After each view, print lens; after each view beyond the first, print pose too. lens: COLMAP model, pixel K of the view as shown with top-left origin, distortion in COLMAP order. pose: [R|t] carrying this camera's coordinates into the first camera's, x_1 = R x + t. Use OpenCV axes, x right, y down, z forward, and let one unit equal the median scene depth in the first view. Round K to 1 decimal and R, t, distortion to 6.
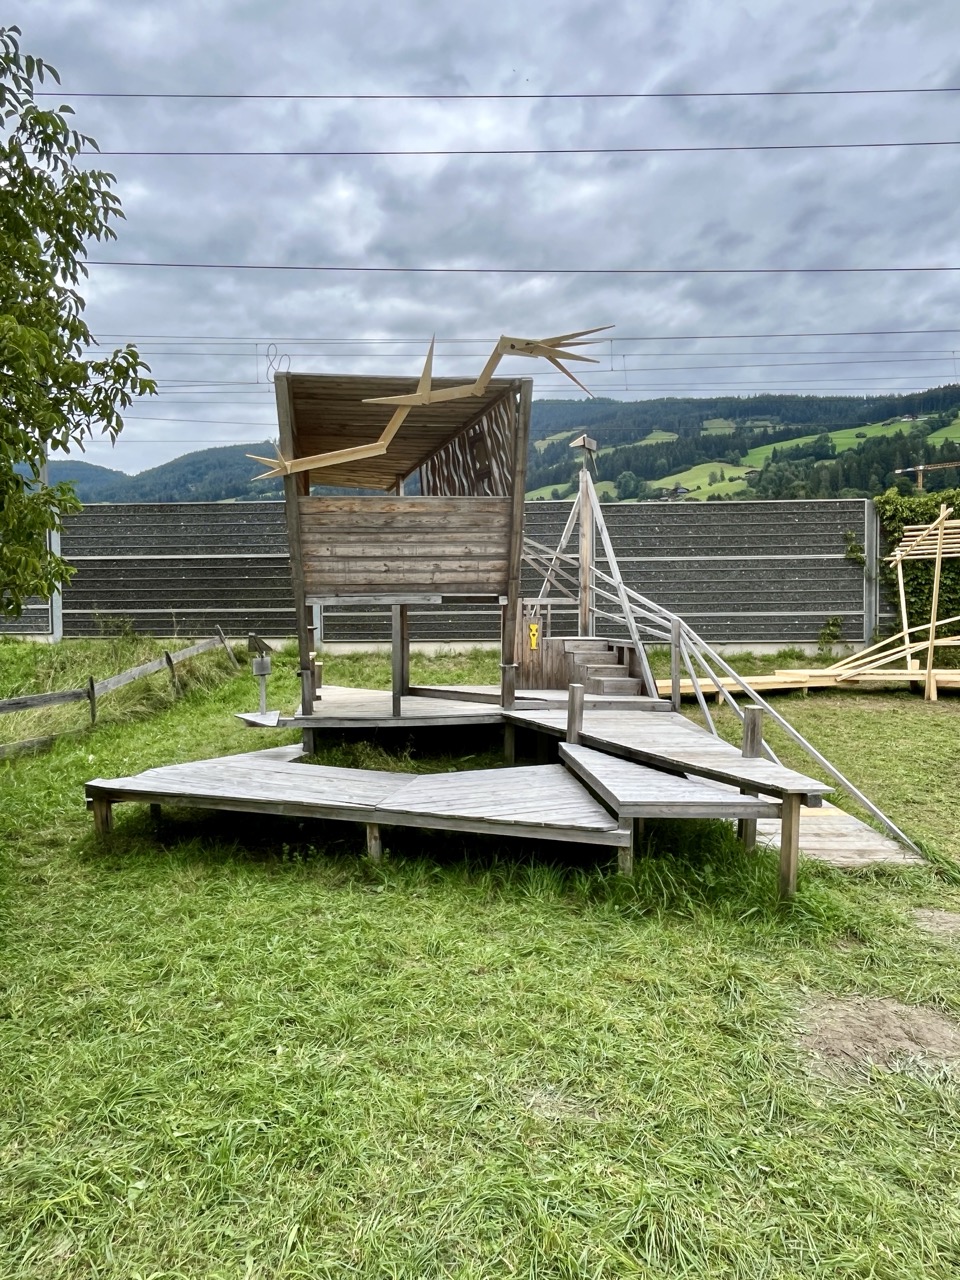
lens RADIAL K [[801.2, 0, 480.0], [0, 801.2, 640.0], [0, 0, 1]] dist [-0.013330, -0.001473]
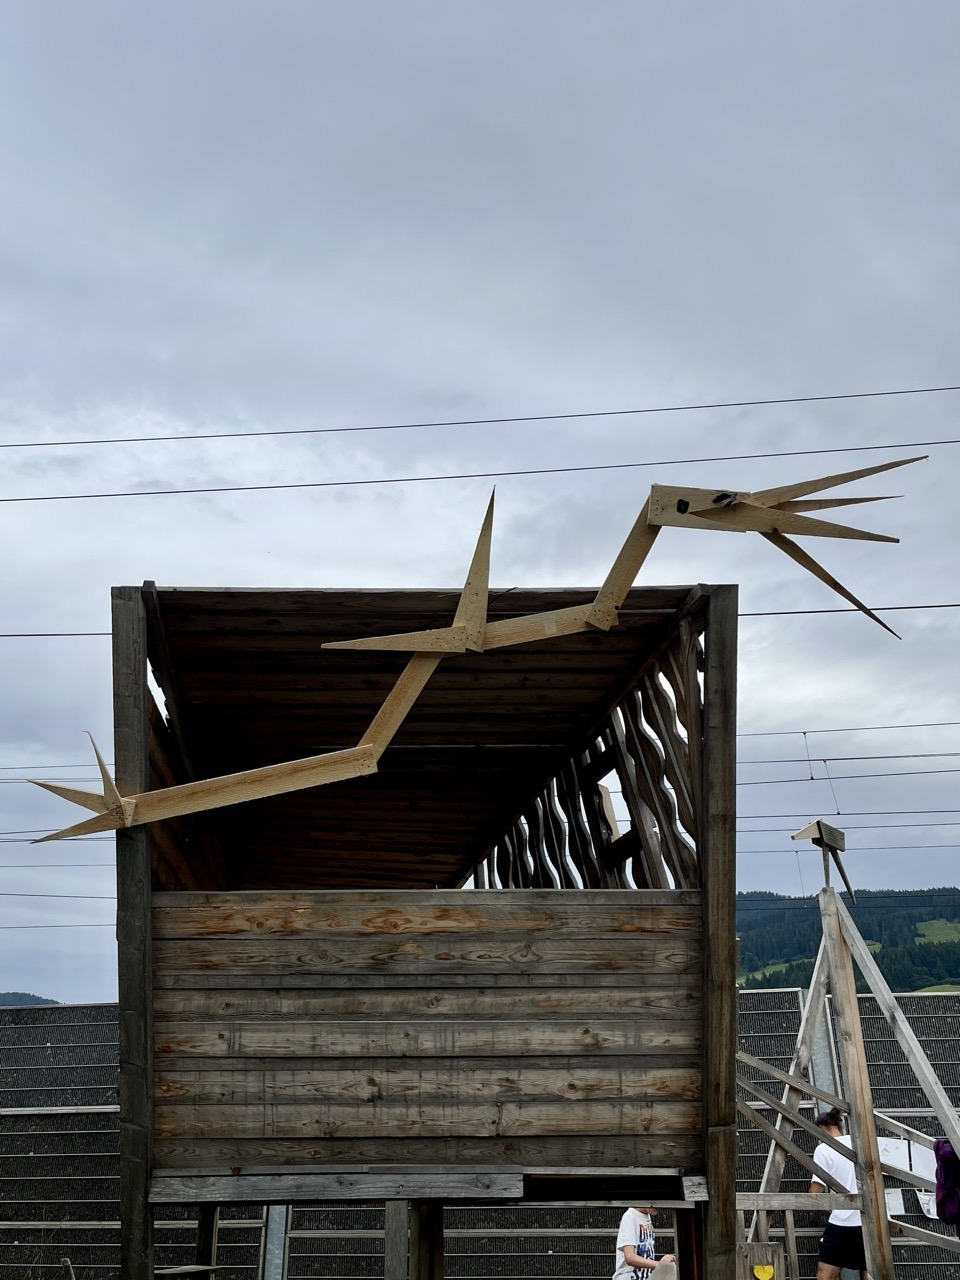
lens RADIAL K [[1136.5, 0, 475.6], [0, 1136.5, 663.8], [0, 0, 1]] dist [0.008216, 0.073082]
pose [[0.995253, -0.037690, -0.089732, -0.014494], [-0.009600, 0.879458, -0.475880, -0.012173], [0.096851, 0.474482, 0.874921, 0.447879]]
